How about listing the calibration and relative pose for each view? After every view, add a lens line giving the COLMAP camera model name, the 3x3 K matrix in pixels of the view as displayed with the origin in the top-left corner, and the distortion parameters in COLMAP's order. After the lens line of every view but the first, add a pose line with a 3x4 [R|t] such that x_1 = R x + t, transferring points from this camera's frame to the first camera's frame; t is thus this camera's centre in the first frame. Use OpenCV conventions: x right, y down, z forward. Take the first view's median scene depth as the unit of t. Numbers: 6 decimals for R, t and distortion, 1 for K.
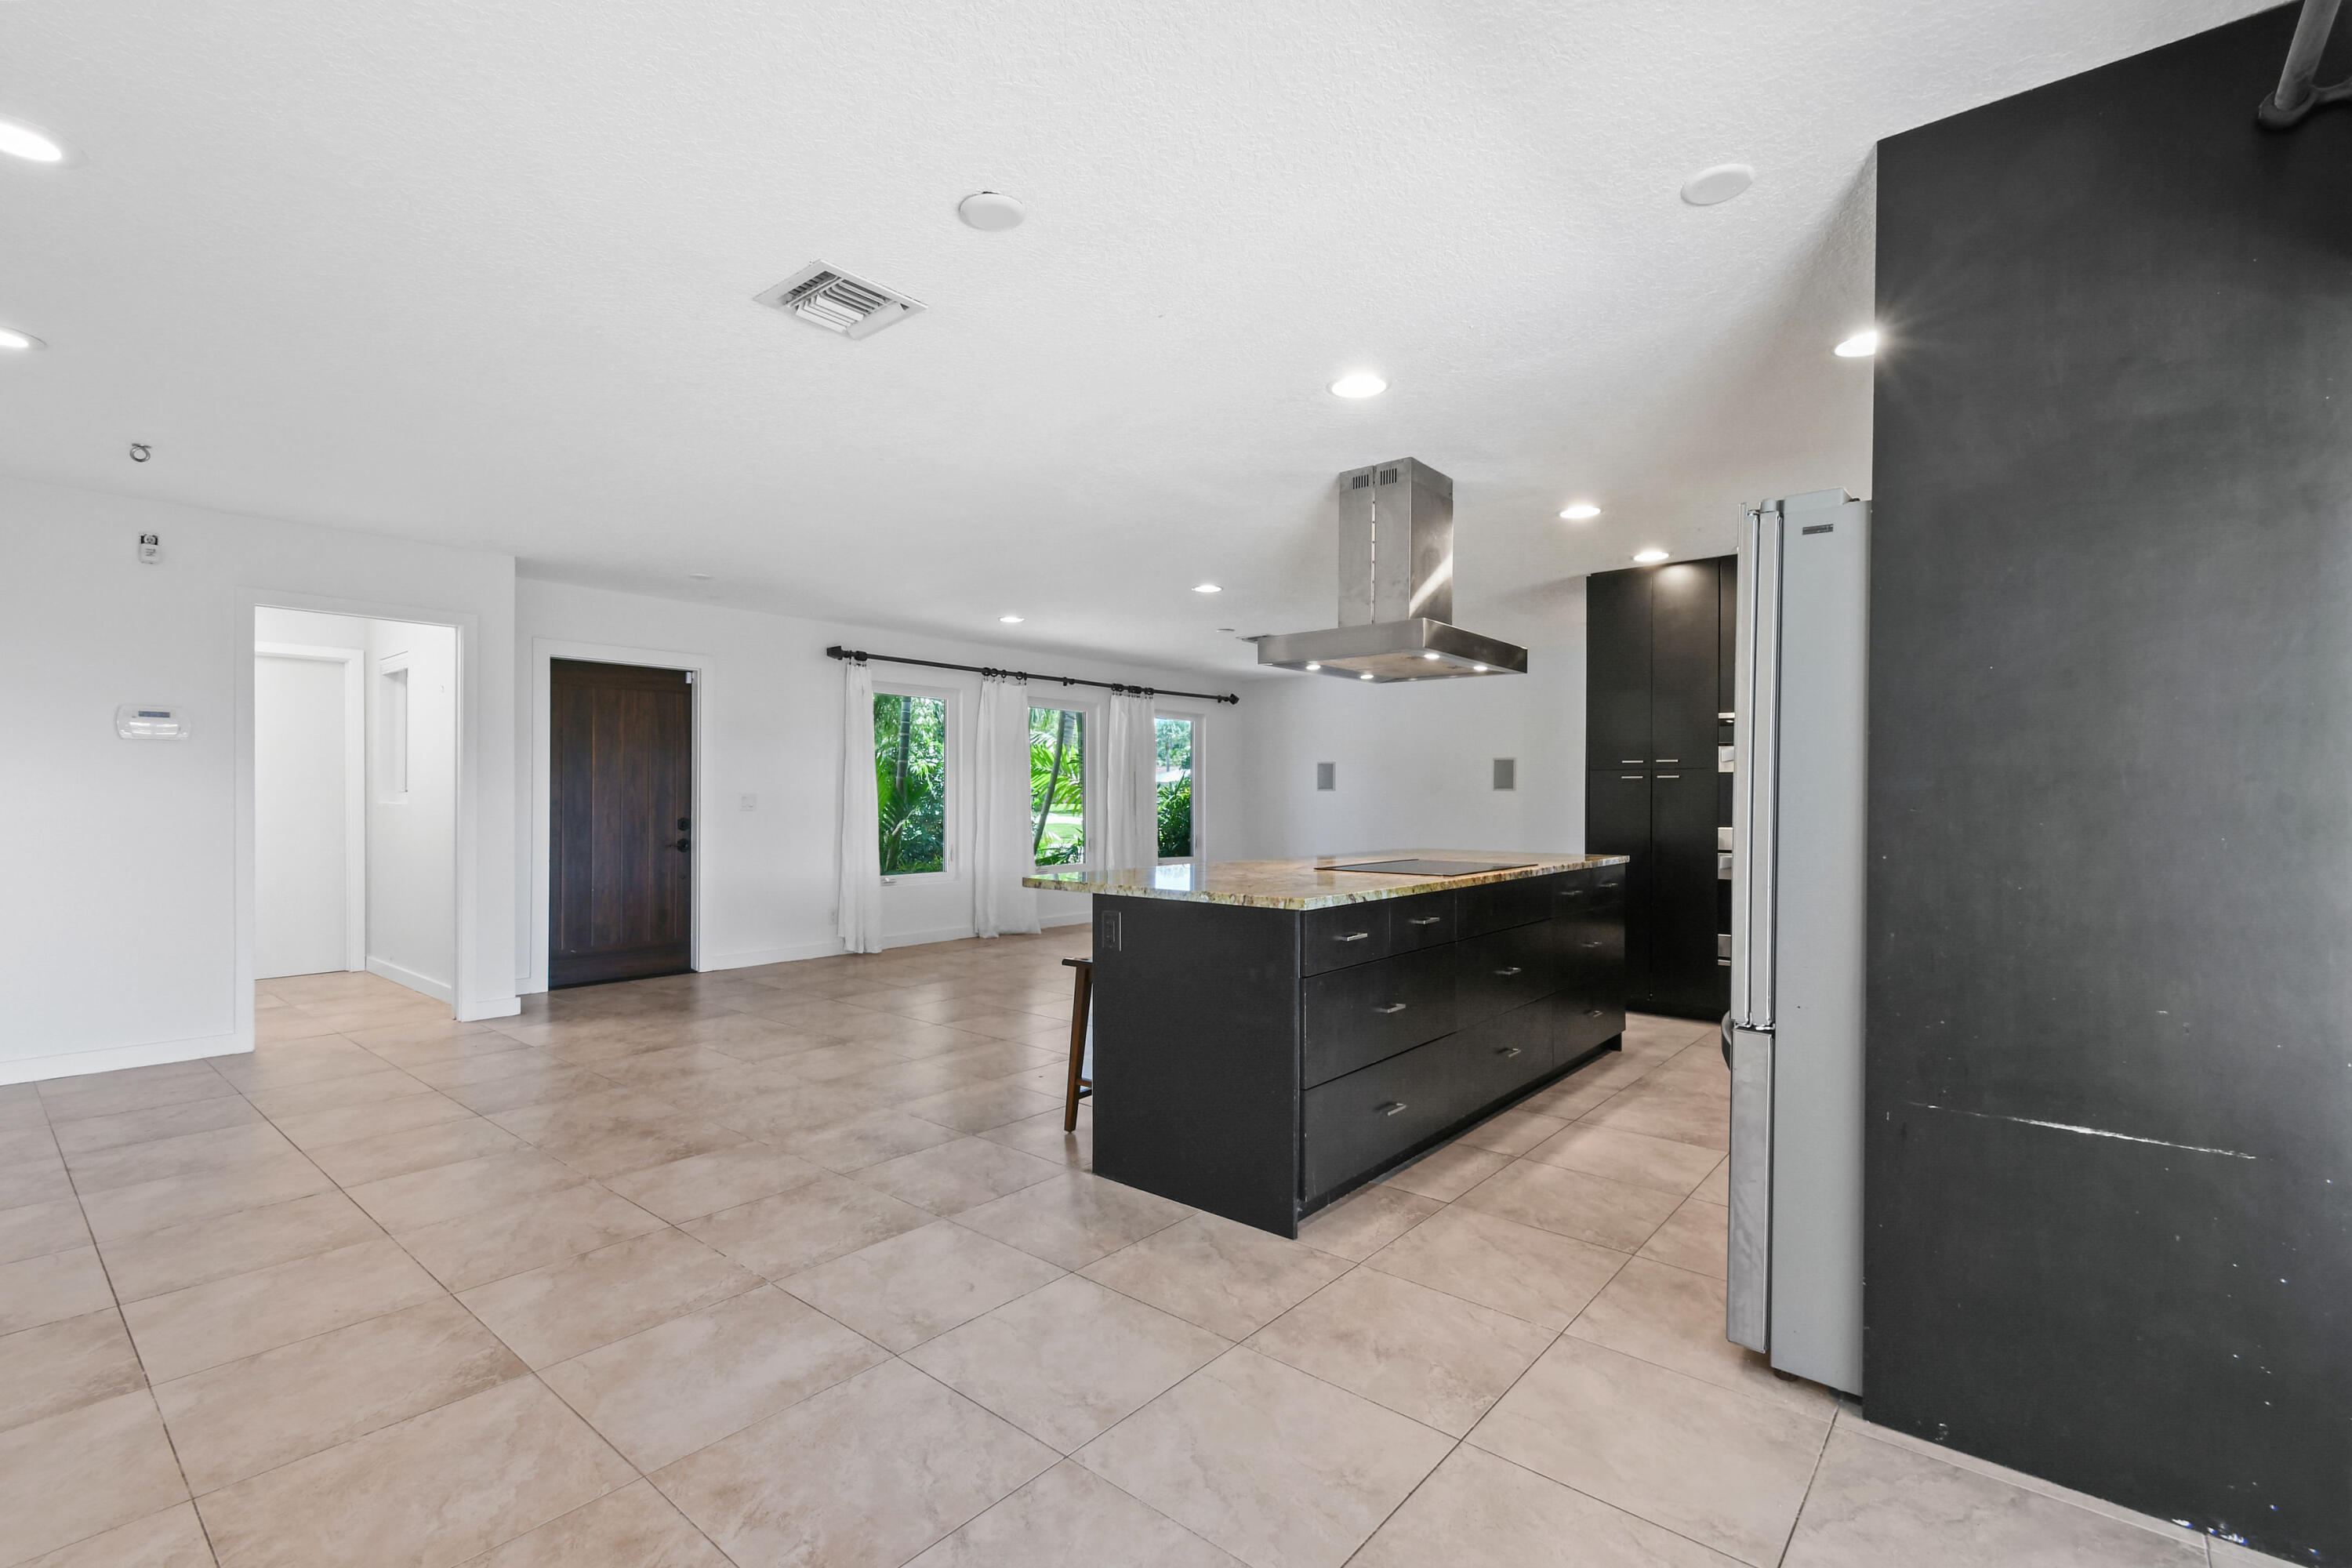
lens RADIAL K [[1040.2, 0, 1187.1], [0, 1040.2, 797.3], [0, 0, 1]] dist [0.002573, -0.001241]
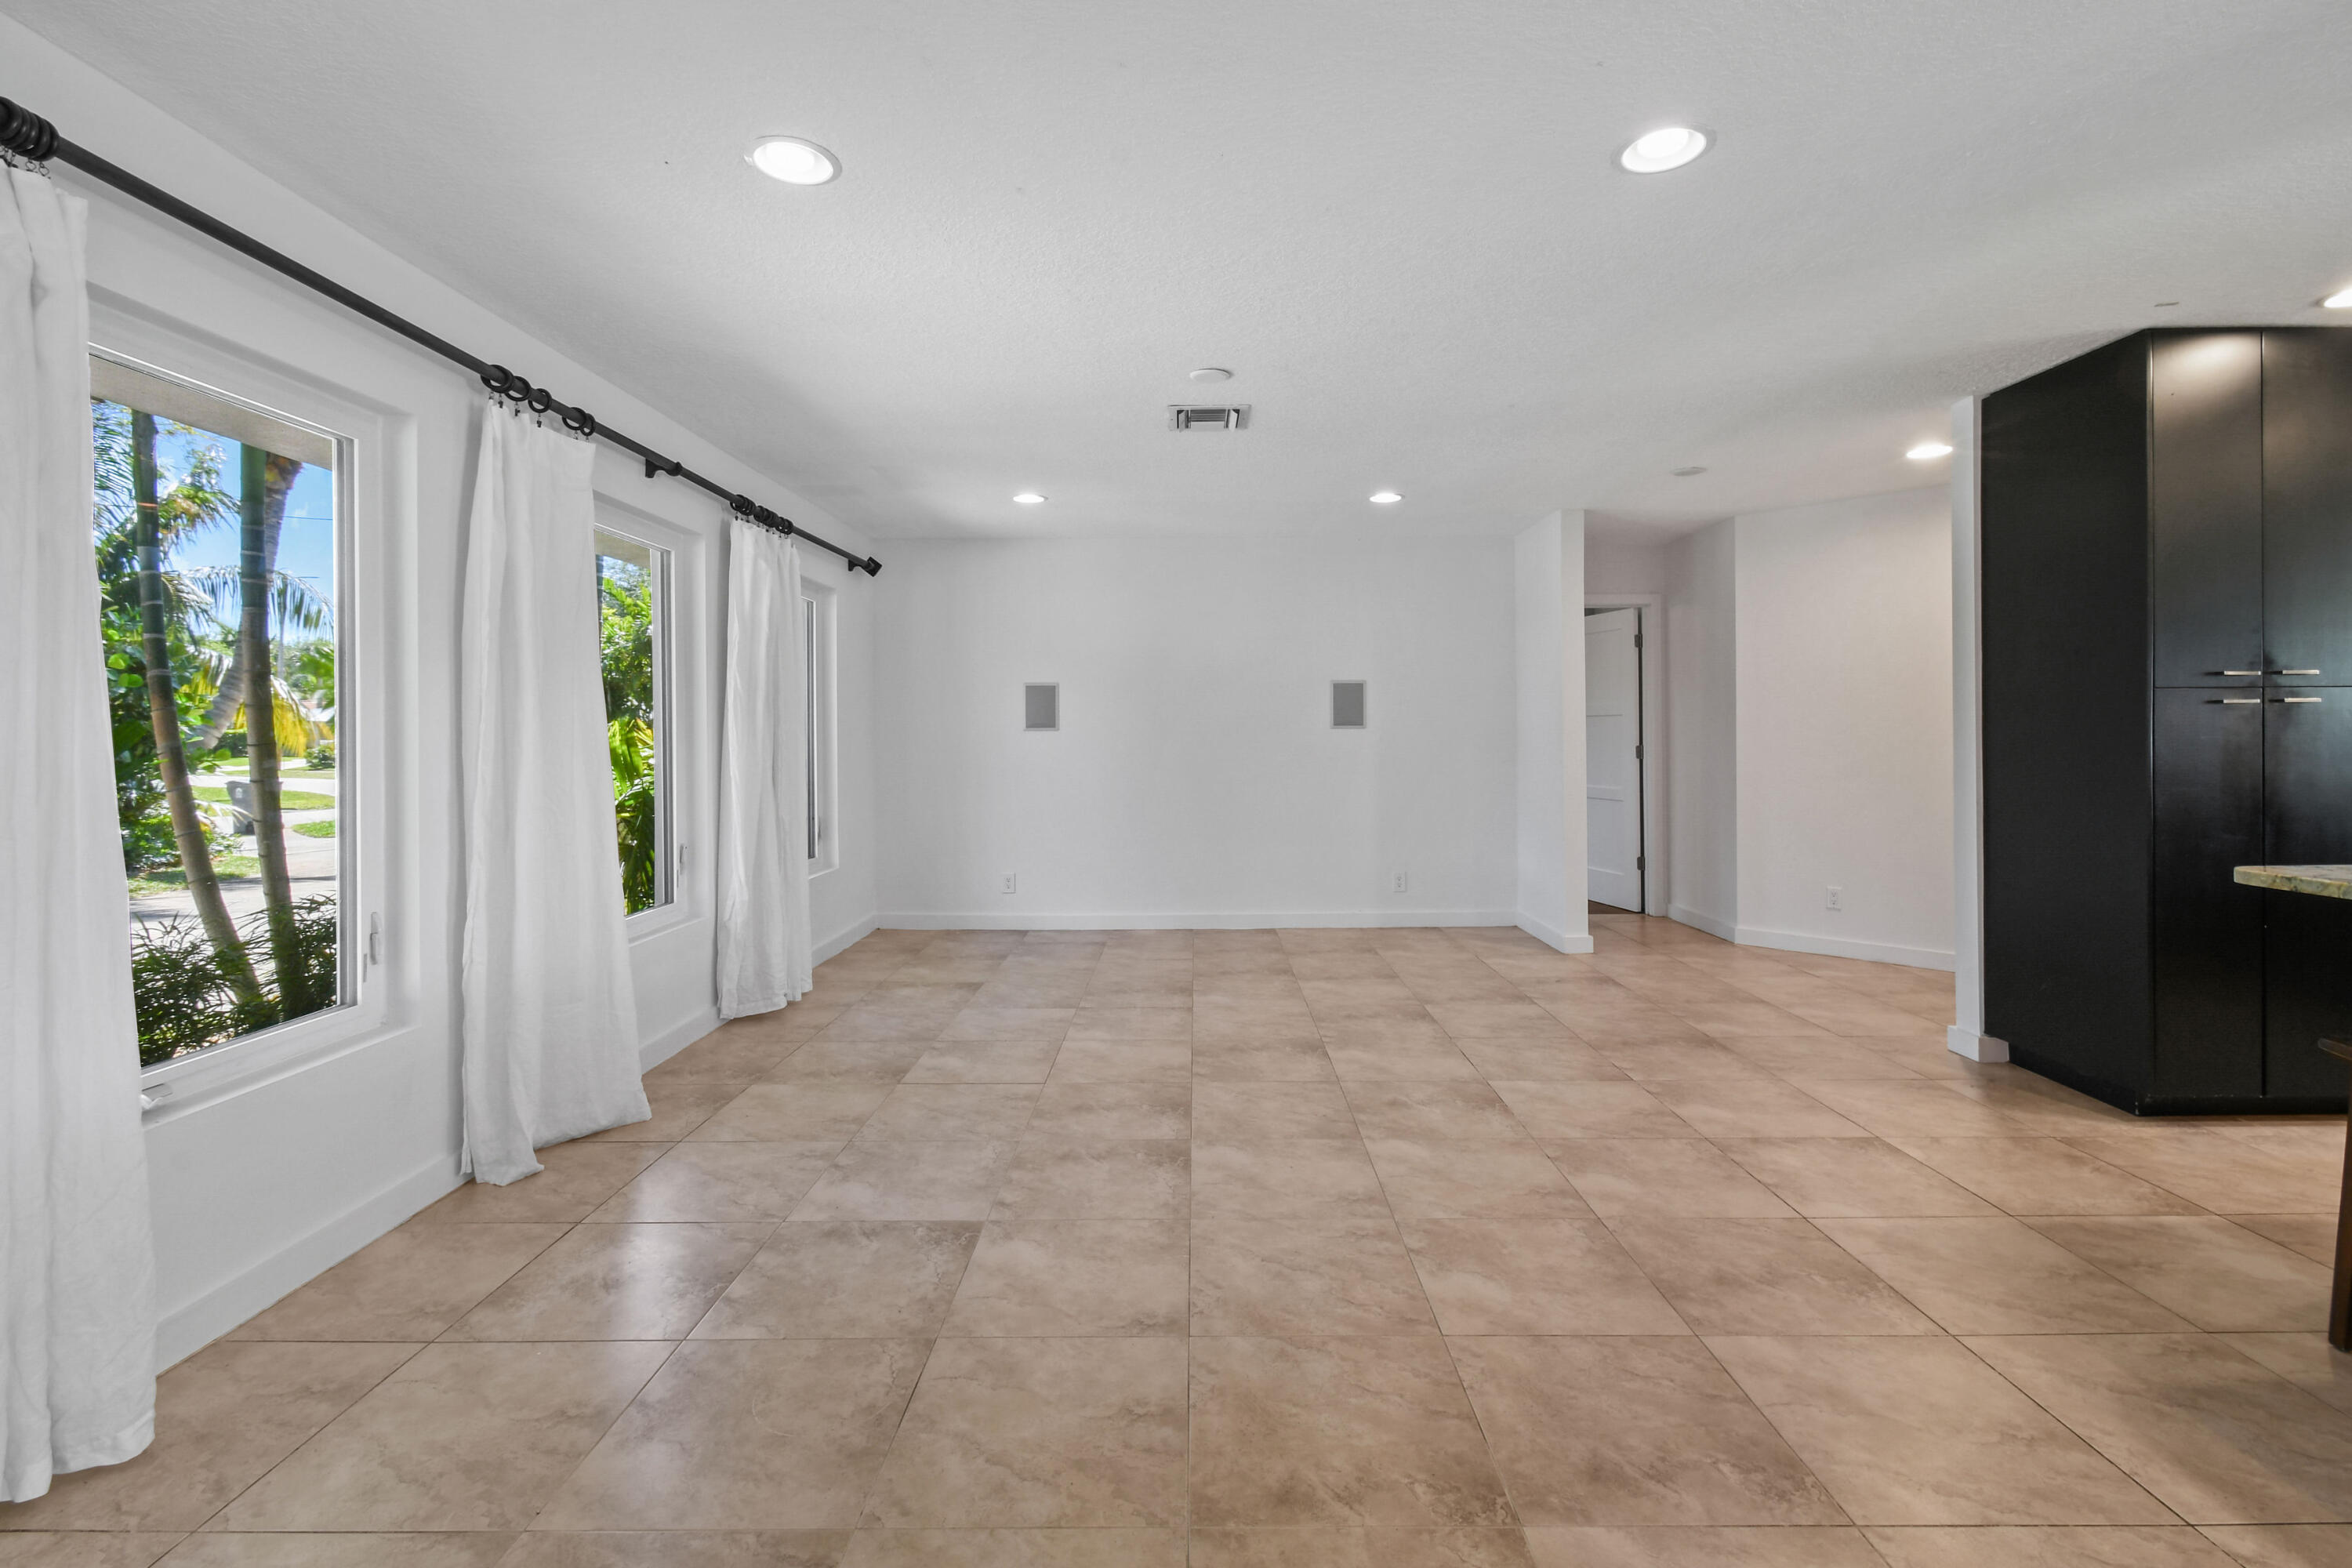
lens RADIAL K [[1040.2, 0, 1205.8], [0, 1040.2, 737.7], [0, 0, 1]] dist [0.002573, -0.001241]
pose [[0.761459, -0.013577, 0.648071, -0.237656], [0.012158, 0.999904, 0.006663, -0.006503], [-0.648099, 0.002806, 0.761551, 0.604308]]
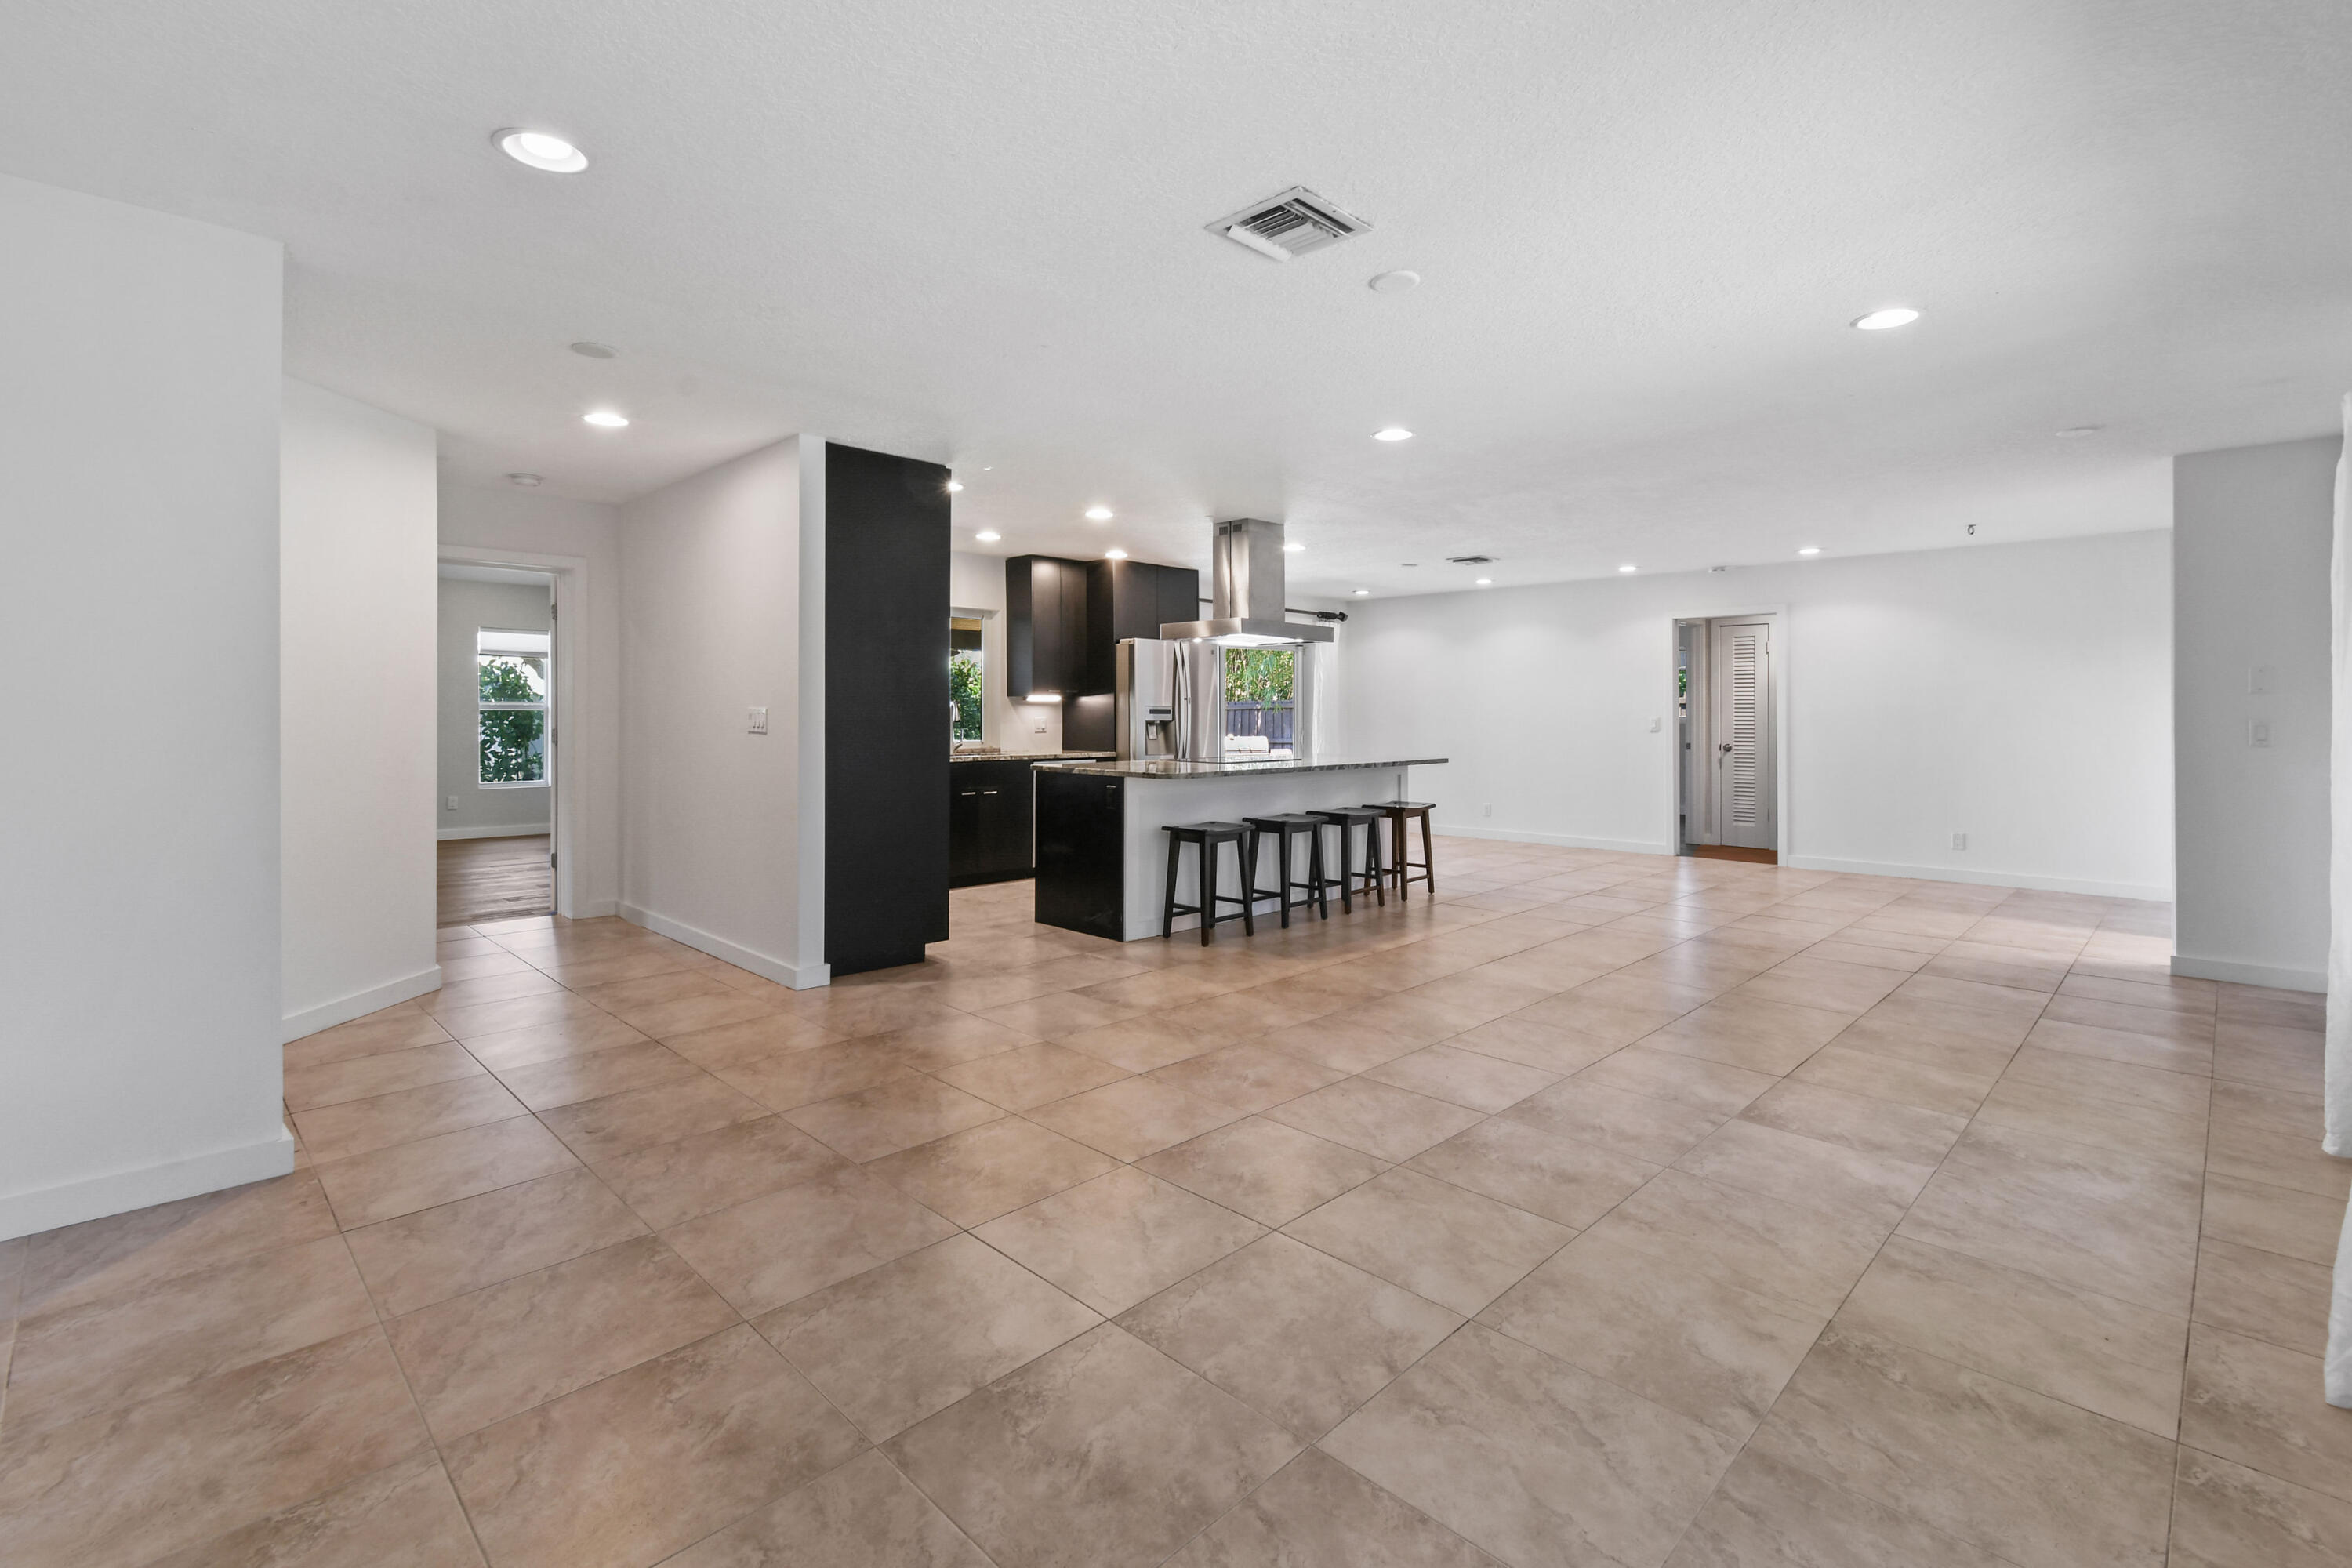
lens RADIAL K [[1040.2, 0, 1204.5], [0, 1040.2, 689.9], [0, 0, 1]] dist [0.002573, -0.001241]
pose [[-0.996208, -0.007204, 0.086704, 0.064123], [-0.009377, 0.999651, -0.024681, -0.003043], [-0.086496, -0.025401, -0.995928, 1.264400]]
